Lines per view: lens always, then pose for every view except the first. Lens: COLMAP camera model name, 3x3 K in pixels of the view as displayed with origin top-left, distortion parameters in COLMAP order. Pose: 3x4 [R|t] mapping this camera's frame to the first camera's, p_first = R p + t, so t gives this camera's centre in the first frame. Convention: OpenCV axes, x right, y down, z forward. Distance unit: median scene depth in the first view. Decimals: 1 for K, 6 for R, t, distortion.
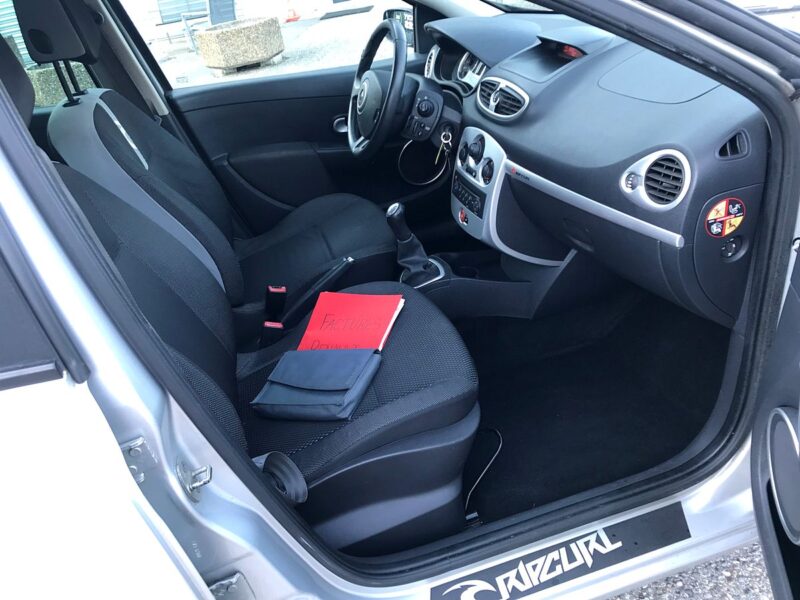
lens RADIAL K [[651.5, 0, 393.9], [0, 651.5, 303.3], [0, 0, 1]] dist [0.032364, -0.025387]
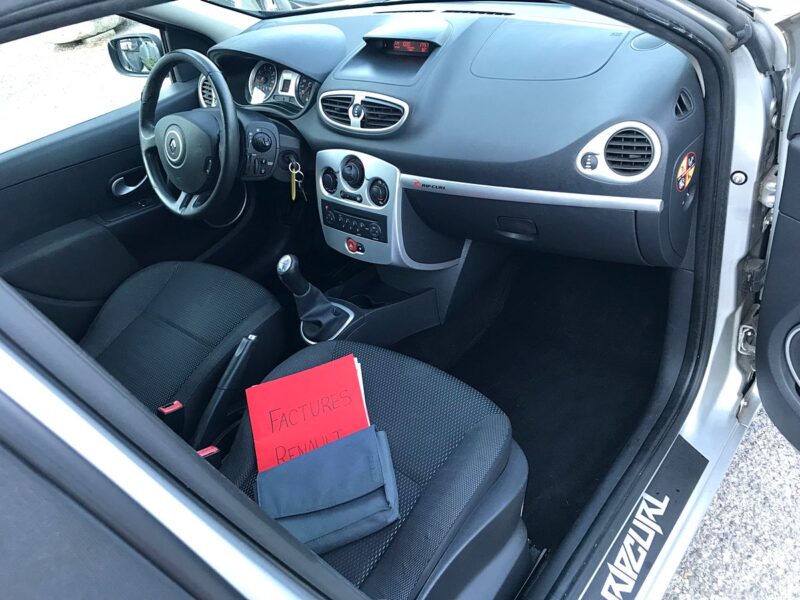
lens RADIAL K [[651.5, 0, 394.3], [0, 651.5, 299.7], [0, 0, 1]] dist [0.032364, -0.025387]
pose [[0.832916, -0.351200, 0.427679, -0.267125], [0.349071, 0.933103, 0.086418, -0.127080], [-0.429418, 0.077312, 0.899790, 0.178425]]
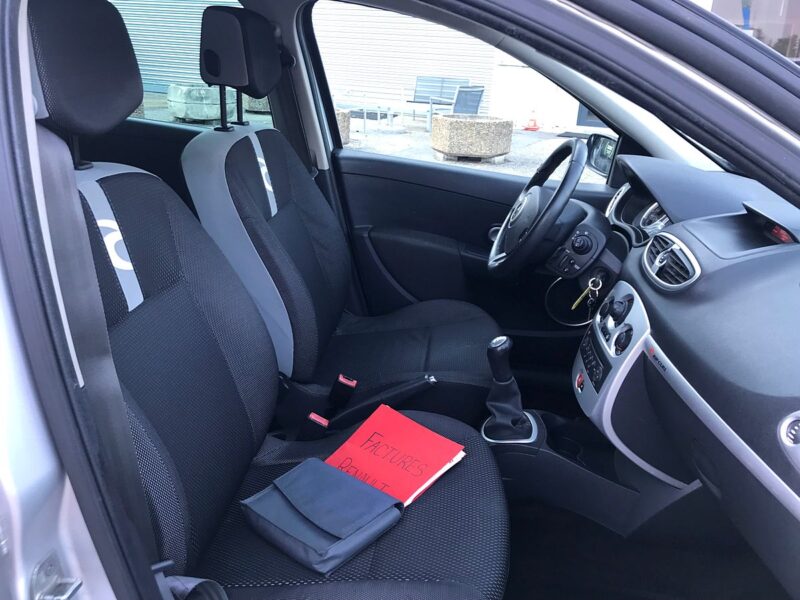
lens RADIAL K [[651.5, 0, 396.9], [0, 651.5, 302.2], [0, 0, 1]] dist [0.032364, -0.025387]
pose [[0.906670, 0.329129, -0.263861, 0.085188], [-0.363966, 0.926567, -0.094884, -0.066607], [0.213256, 0.182065, 0.959882, 0.162640]]
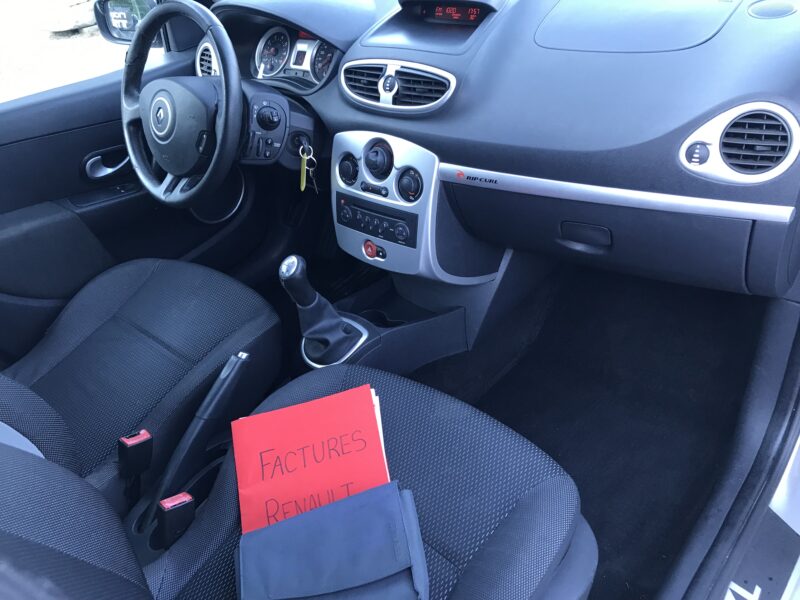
lens RADIAL K [[651.5, 0, 391.9], [0, 651.5, 301.7], [0, 0, 1]] dist [0.032364, -0.025387]
pose [[0.843809, -0.294703, 0.448483, -0.232764], [0.295970, 0.952690, 0.069164, -0.127161], [-0.447648, 0.074376, 0.891111, 0.347240]]
